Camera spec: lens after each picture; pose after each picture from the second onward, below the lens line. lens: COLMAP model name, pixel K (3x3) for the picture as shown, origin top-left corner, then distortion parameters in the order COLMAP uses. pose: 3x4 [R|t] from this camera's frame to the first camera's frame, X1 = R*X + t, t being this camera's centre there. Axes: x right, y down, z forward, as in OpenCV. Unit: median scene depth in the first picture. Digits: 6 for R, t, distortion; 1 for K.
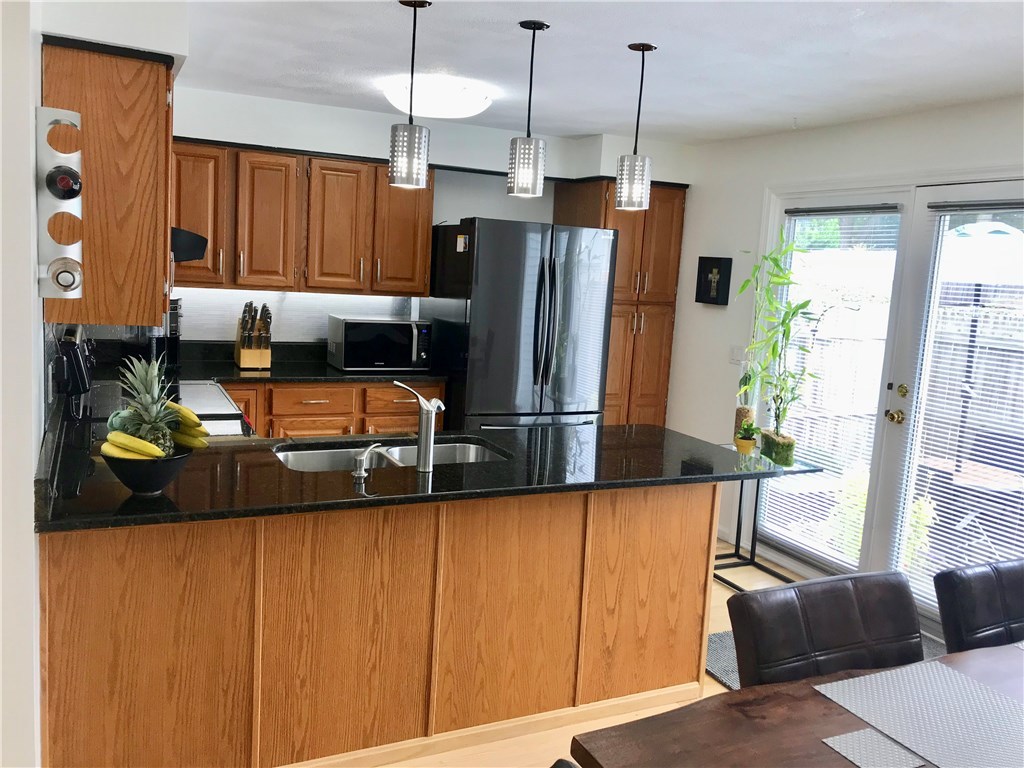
lens RADIAL K [[851.6, 0, 512.0], [0, 851.6, 384.0], [0, 0, 1]] dist [0.016855, -0.017969]
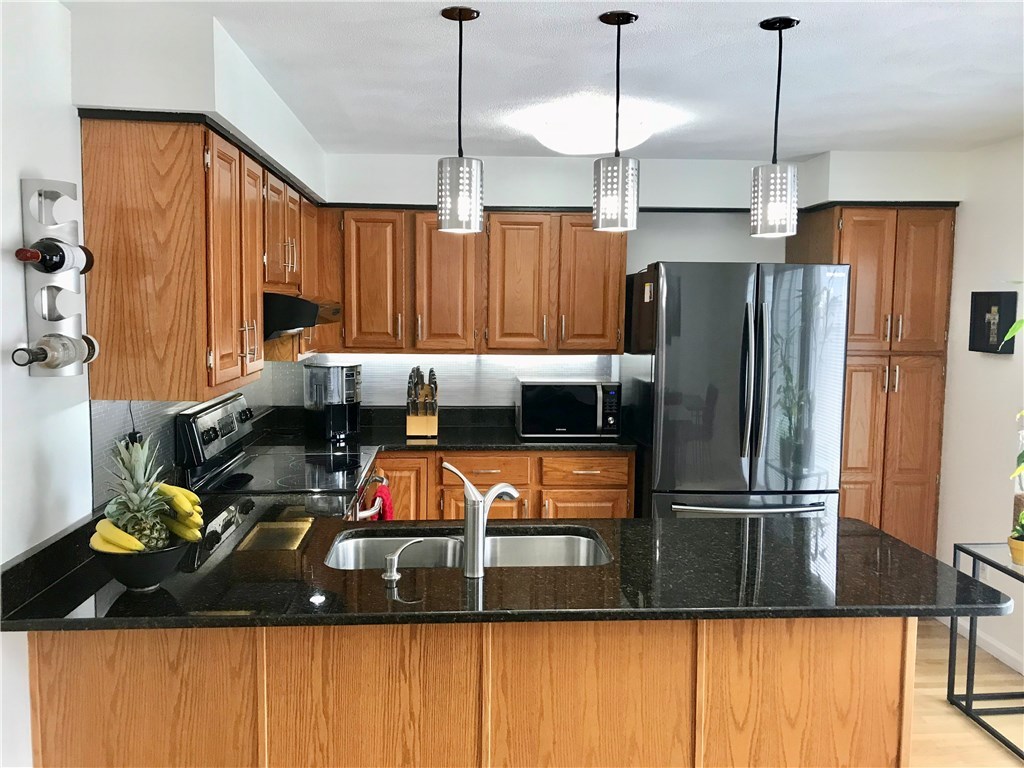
lens RADIAL K [[847.3, 0, 505.9], [0, 847.3, 385.1], [0, 0, 1]] dist [0.014175, -0.000538]
pose [[0.924584, -0.015541, -0.380662, 0.208392], [-0.007880, 0.998174, -0.059891, -0.027203], [0.380898, 0.058374, 0.922773, 0.228505]]
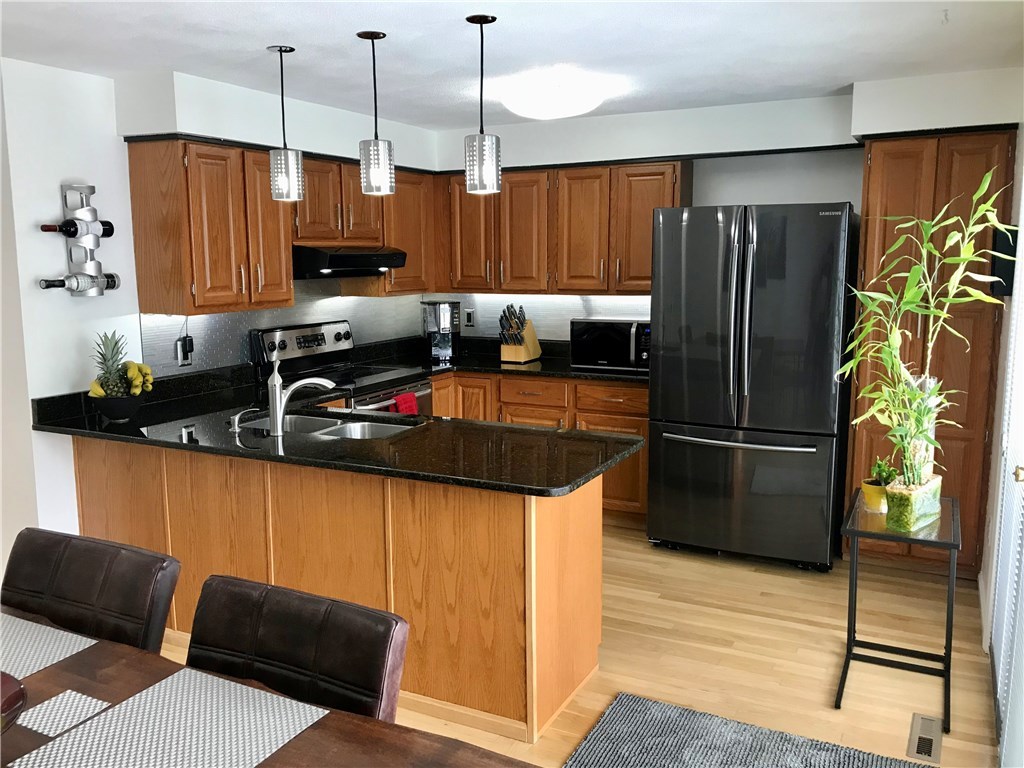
lens RADIAL K [[851.6, 0, 512.0], [0, 851.6, 384.0], [0, 0, 1]] dist [0.016855, -0.017969]
pose [[0.602333, 0.054591, -0.796376, 0.933792], [-0.069671, 0.997447, 0.015678, -0.009807], [0.795199, 0.046041, 0.604598, 0.473553]]
